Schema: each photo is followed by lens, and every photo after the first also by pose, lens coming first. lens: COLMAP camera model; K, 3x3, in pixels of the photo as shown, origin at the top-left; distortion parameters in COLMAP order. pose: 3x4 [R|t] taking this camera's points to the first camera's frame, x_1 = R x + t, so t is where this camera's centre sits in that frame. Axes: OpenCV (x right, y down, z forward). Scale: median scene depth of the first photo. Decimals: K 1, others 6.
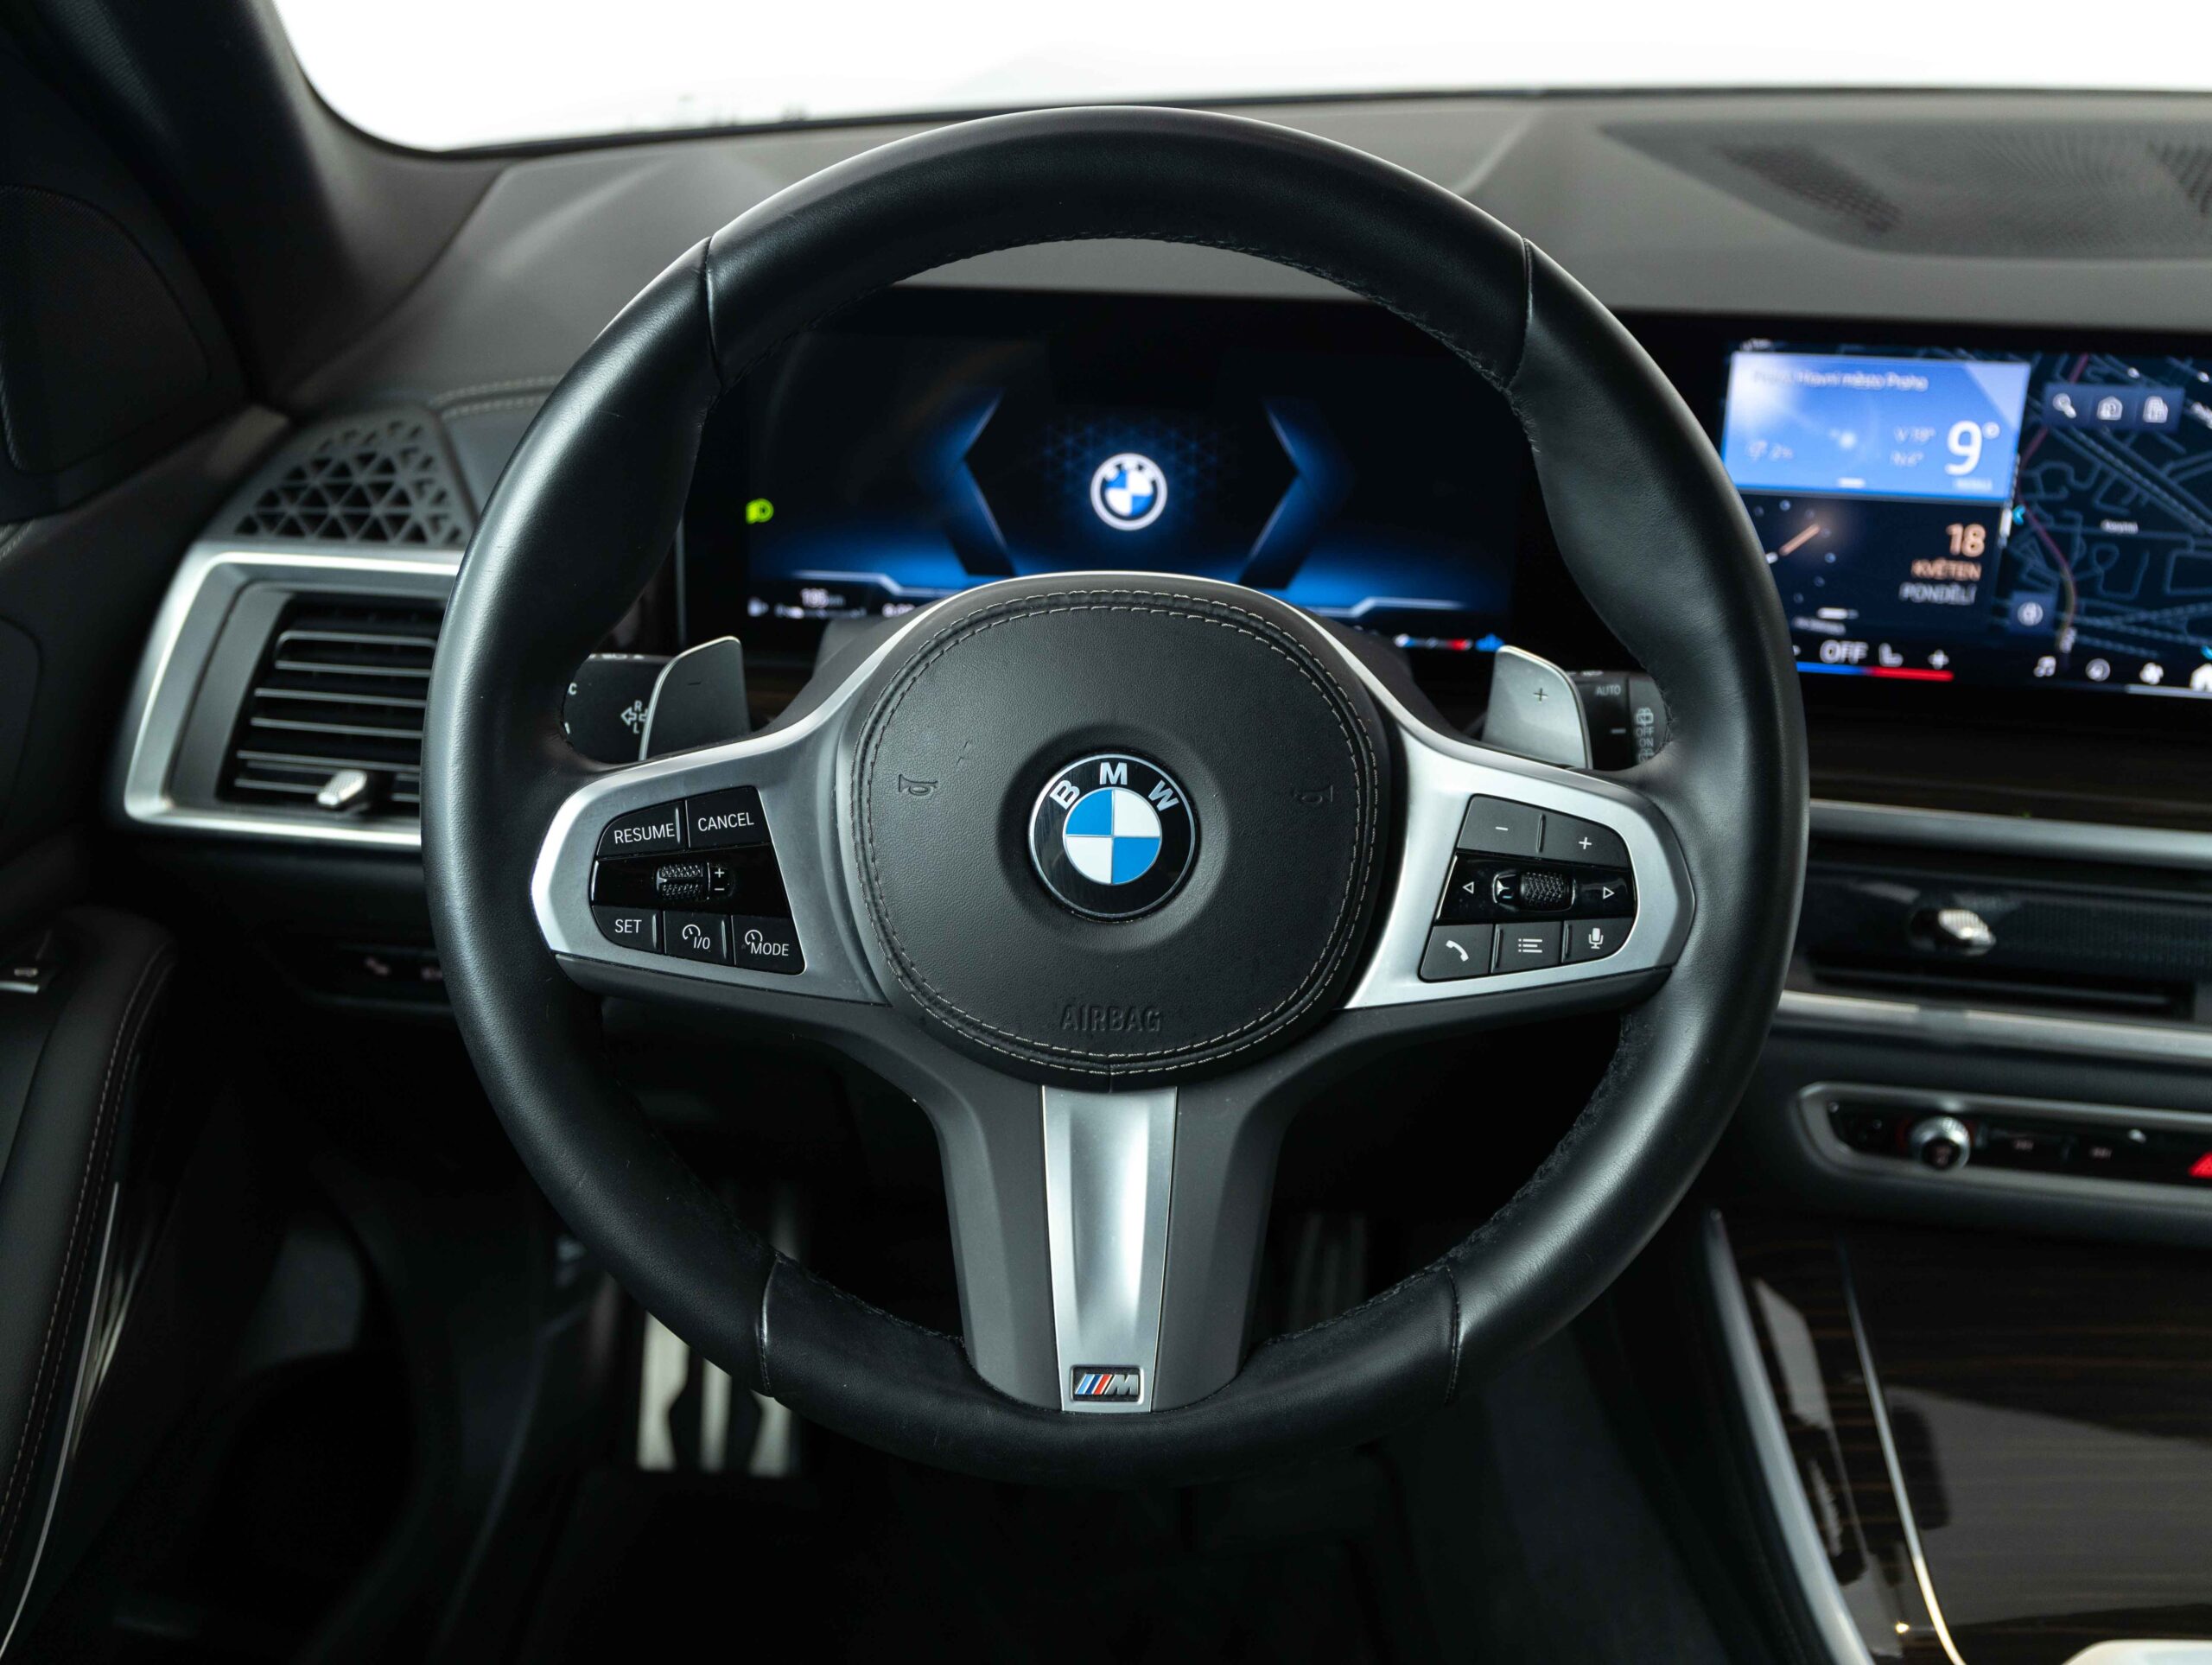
lens RADIAL K [[2014.4, 0, 1122.1], [0, 2014.4, 815.3], [0, 0, 1]] dist [0.015522, 0.000000]
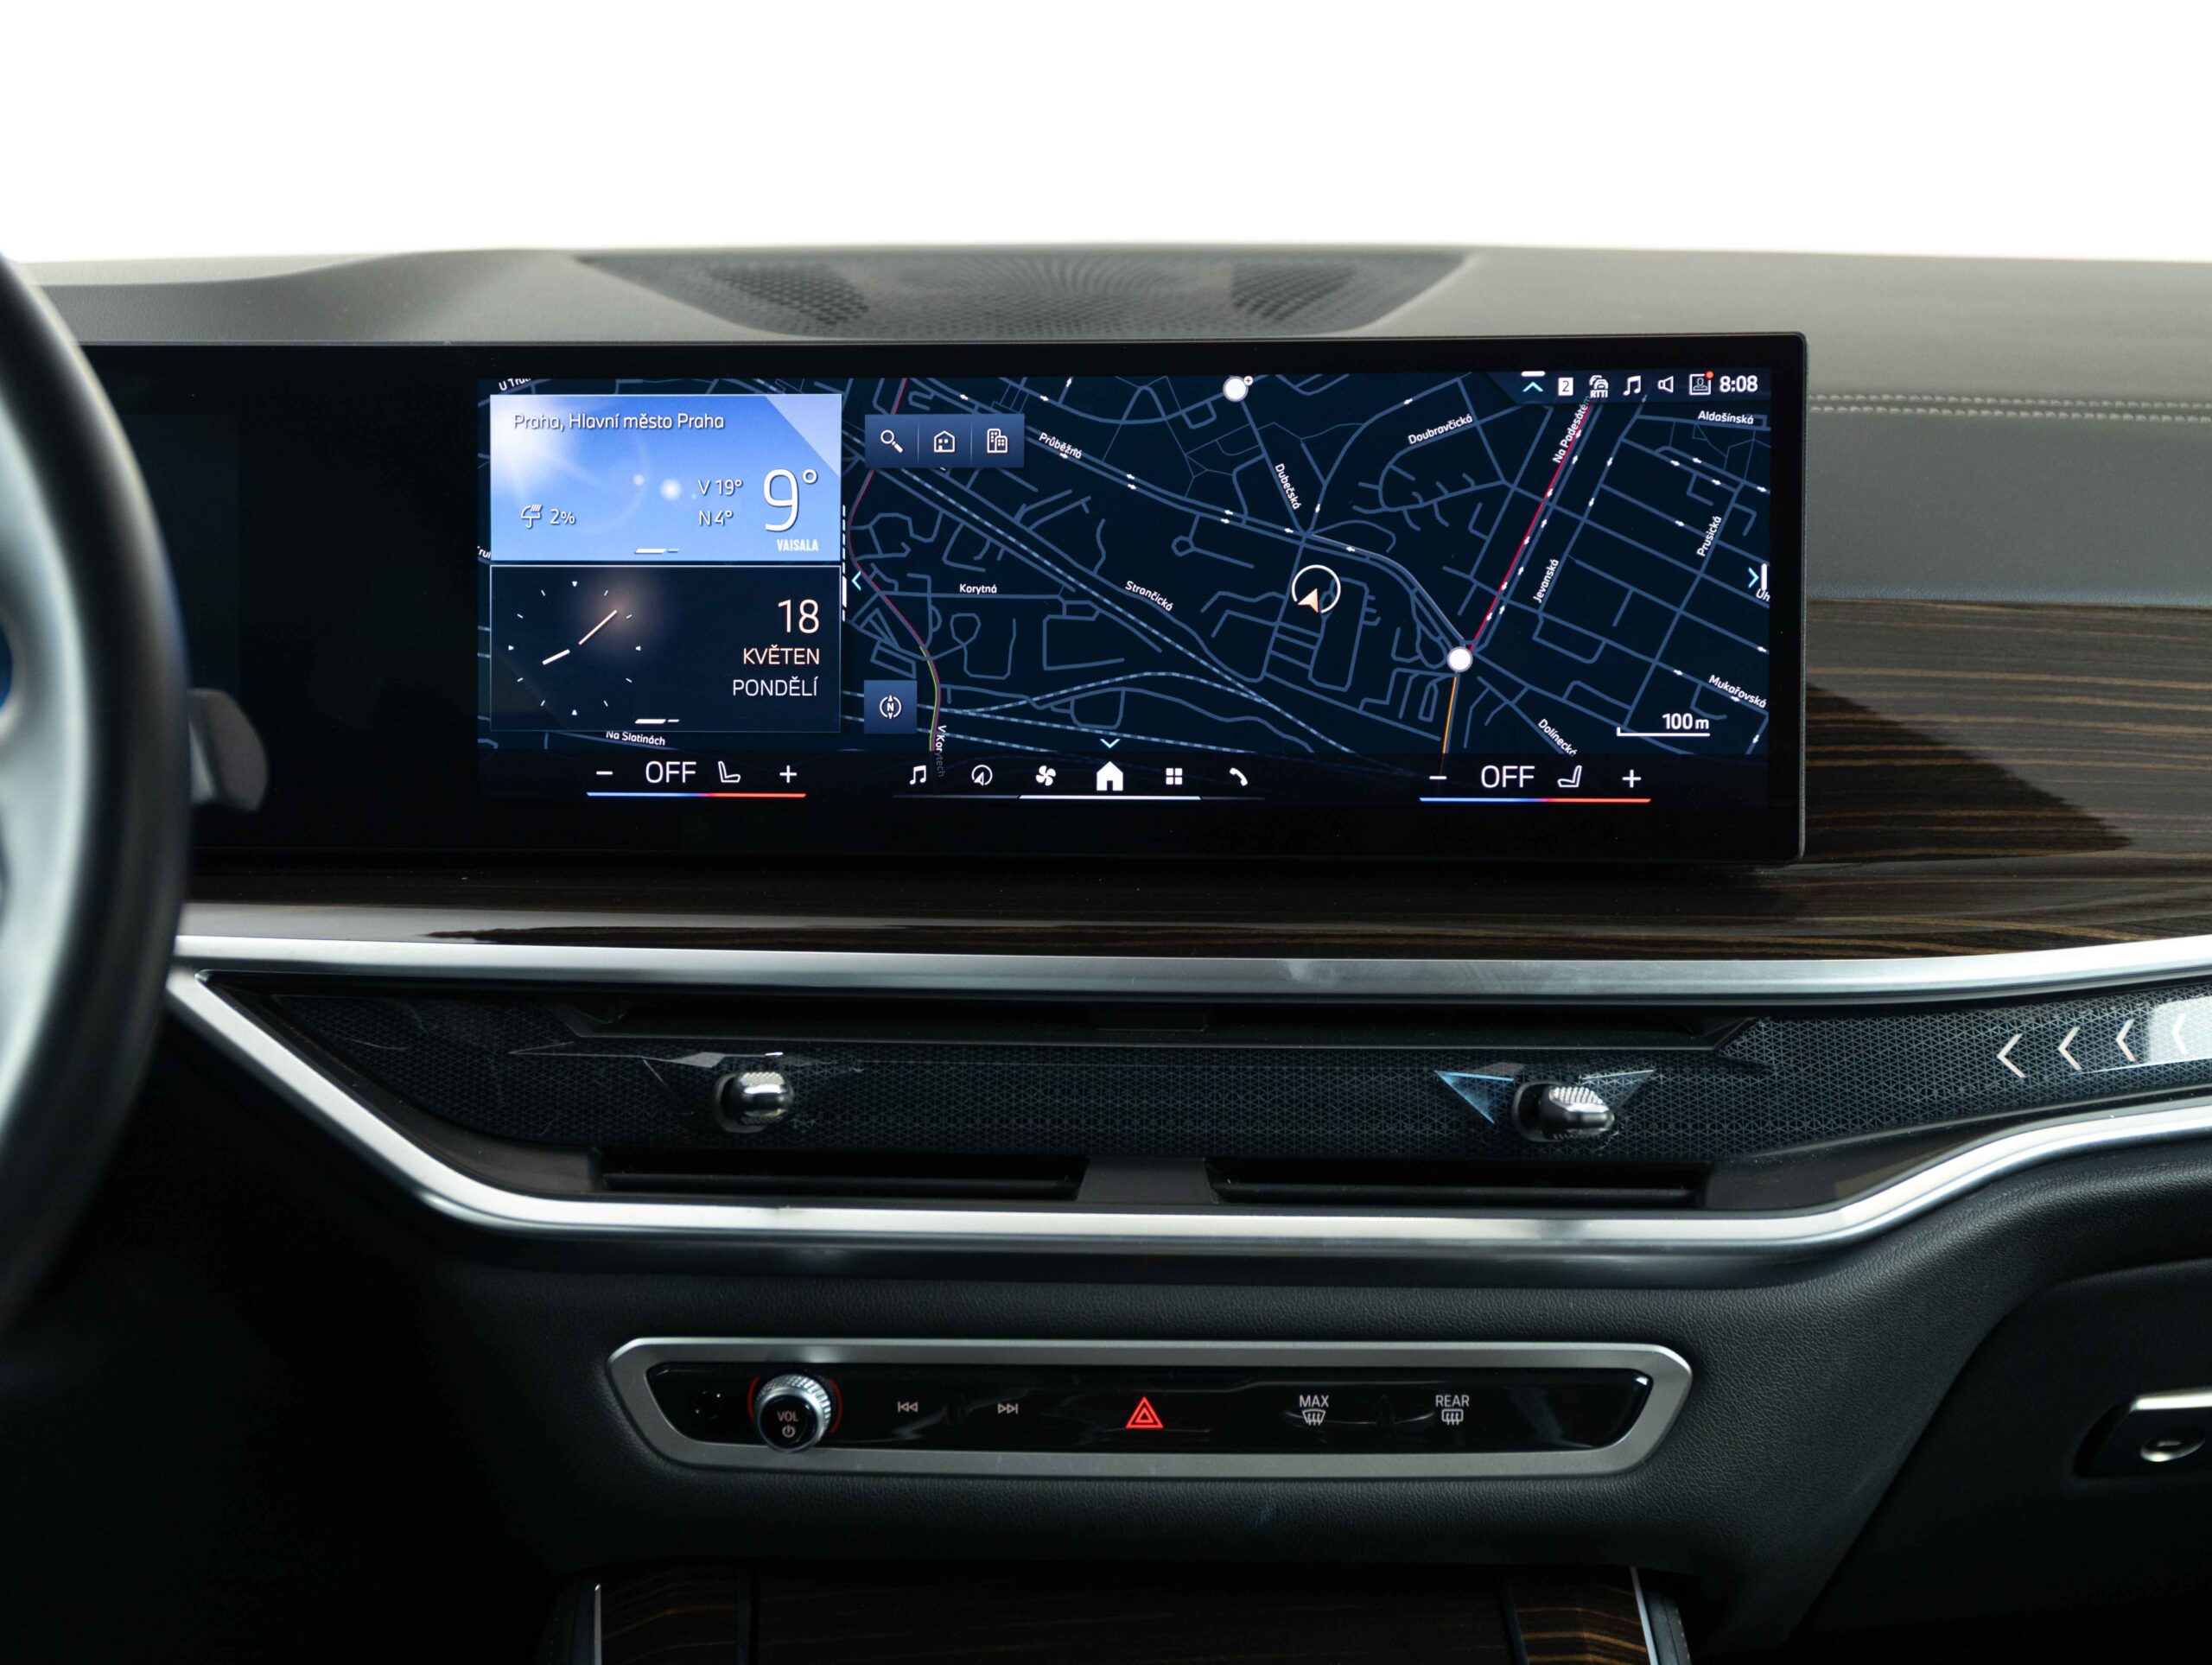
lens RADIAL K [[2811.2, 0, 1083.7], [0, 2811.2, 842.6], [0, 0, 1]] dist [-0.023927, 0.000000]
pose [[0.994441, -0.031076, 0.100609, 0.424859], [0.055317, 0.967175, -0.248019, 0.226629], [-0.089599, 0.252205, 0.963517, -0.028560]]
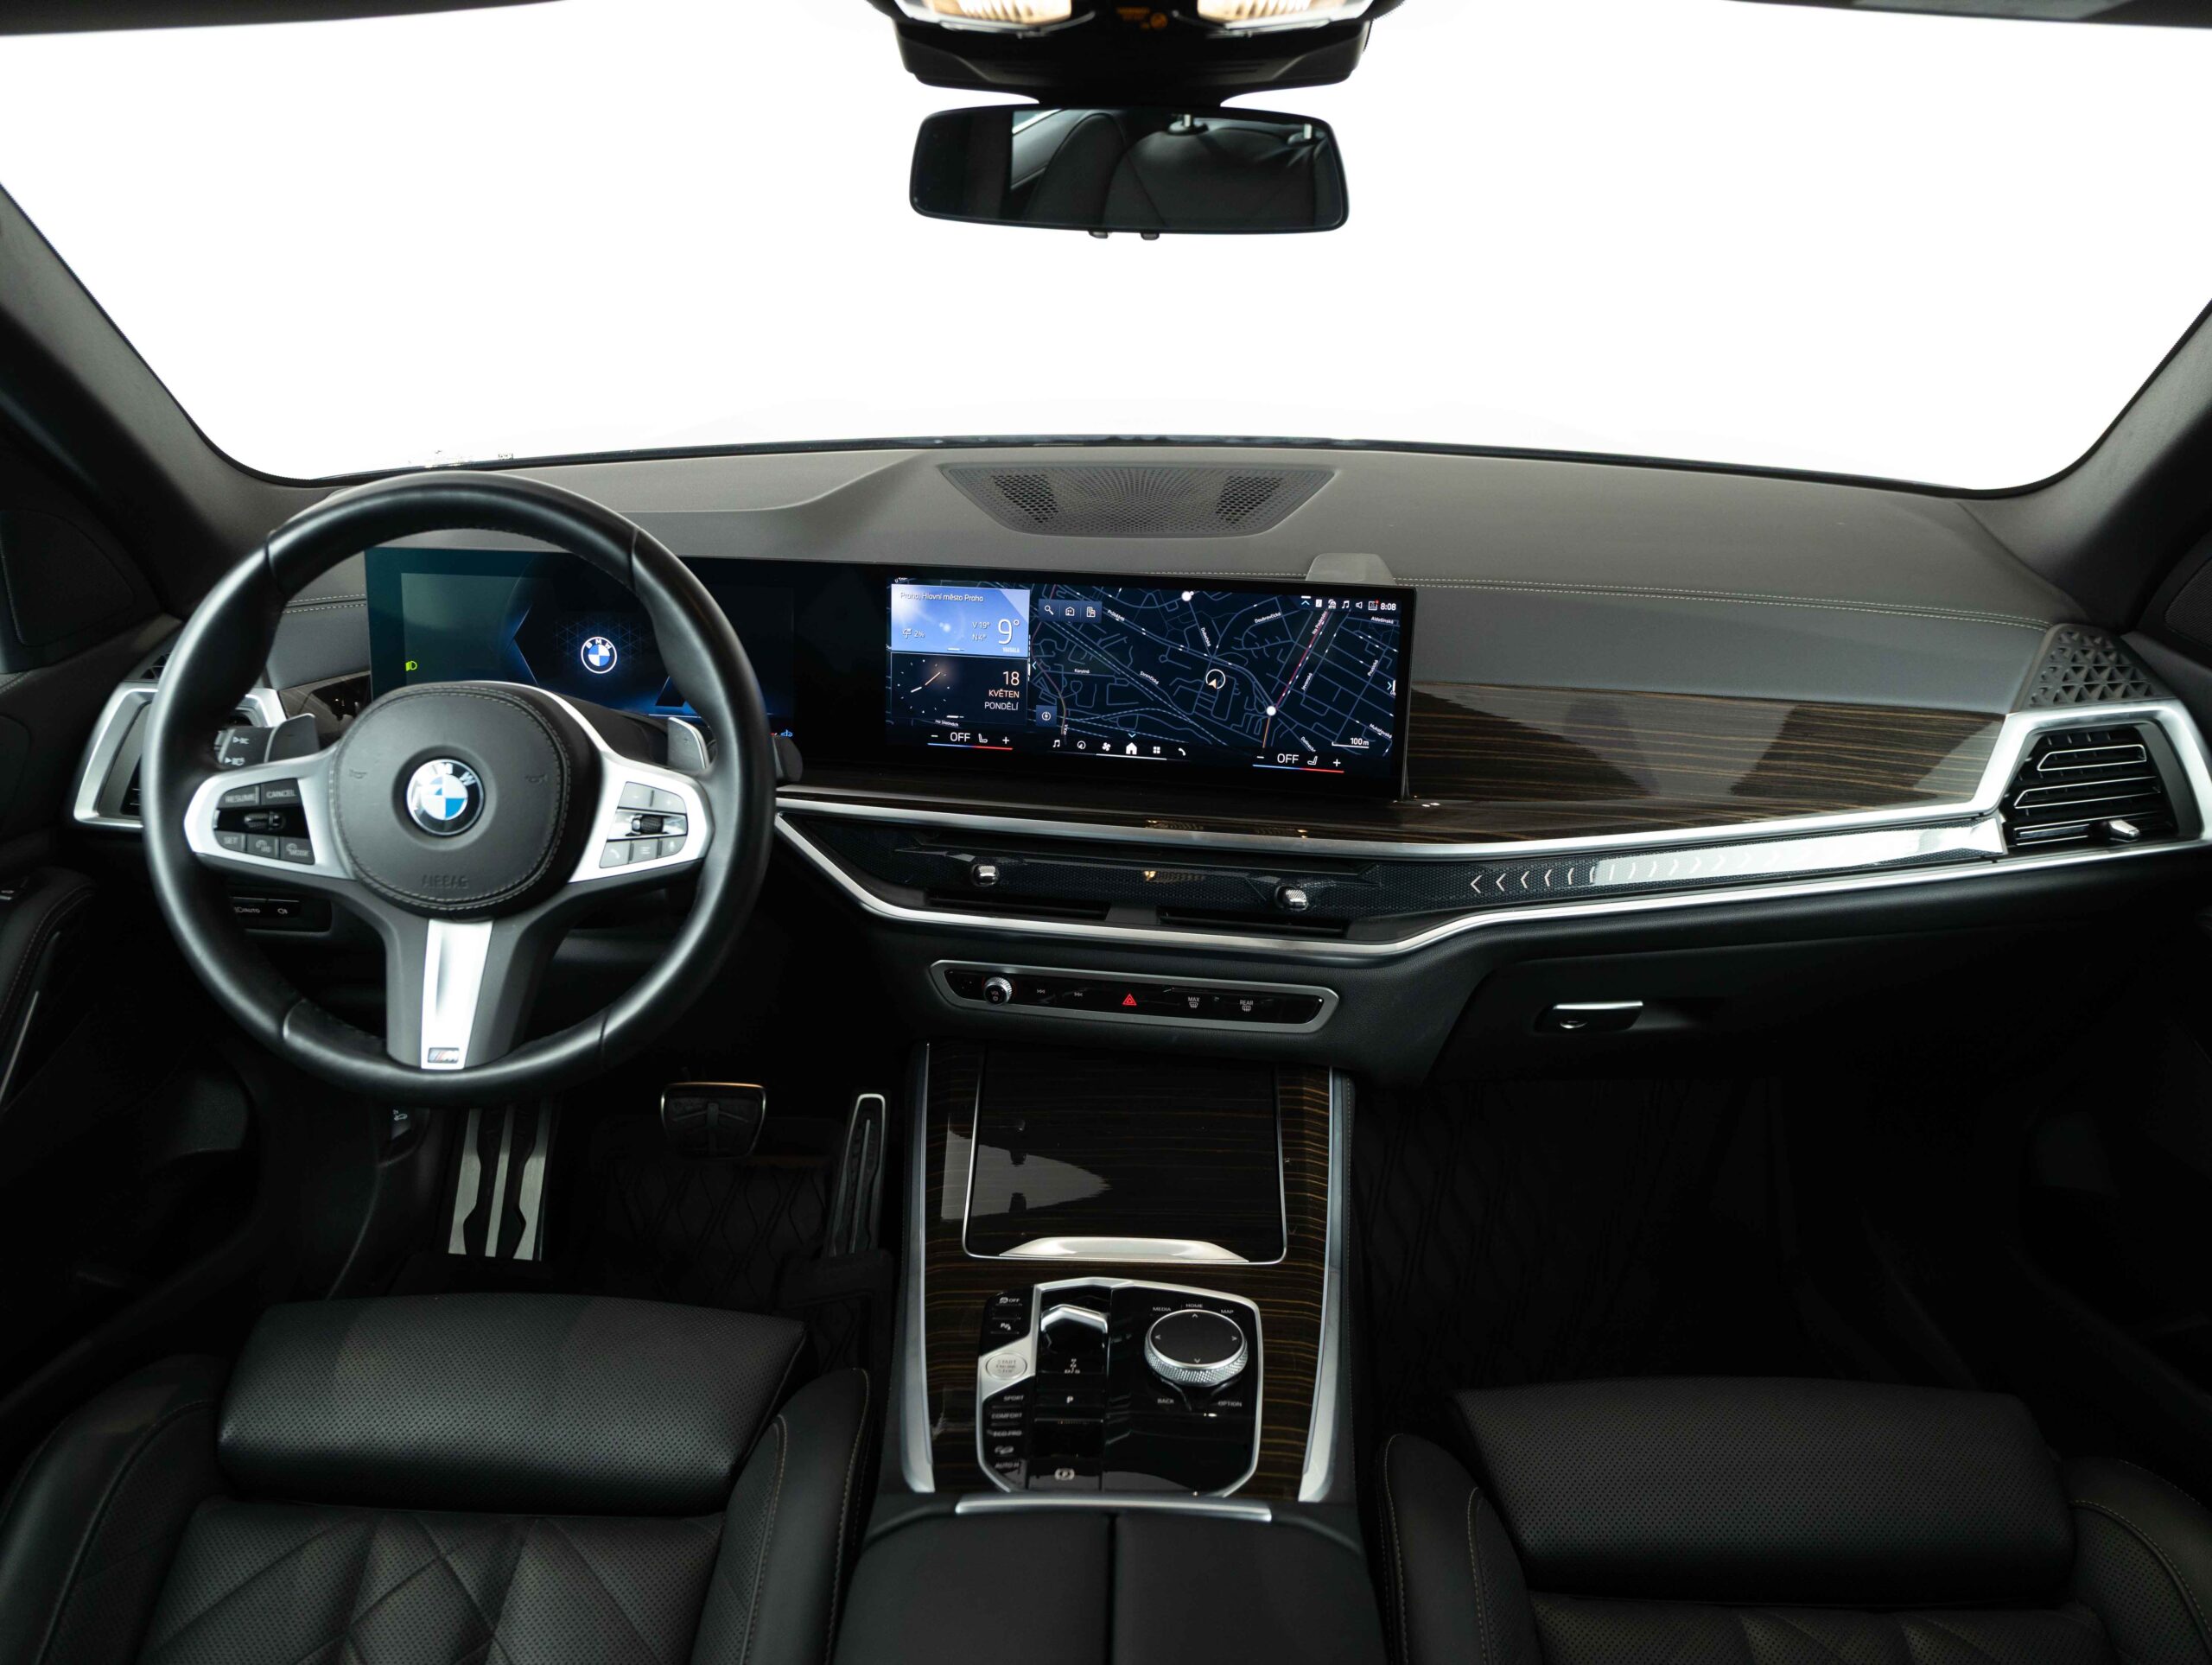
lens RADIAL K [[1546.1, 0, 1096.4], [0, 1546.1, 827.6], [0, 0, 1]] dist [-0.010498, -0.002110]
pose [[0.999928, 0.000978, -0.011951, 0.529690], [-0.001933, 0.996783, -0.080120, 0.129010], [0.011834, 0.080137, 0.996714, -0.482663]]
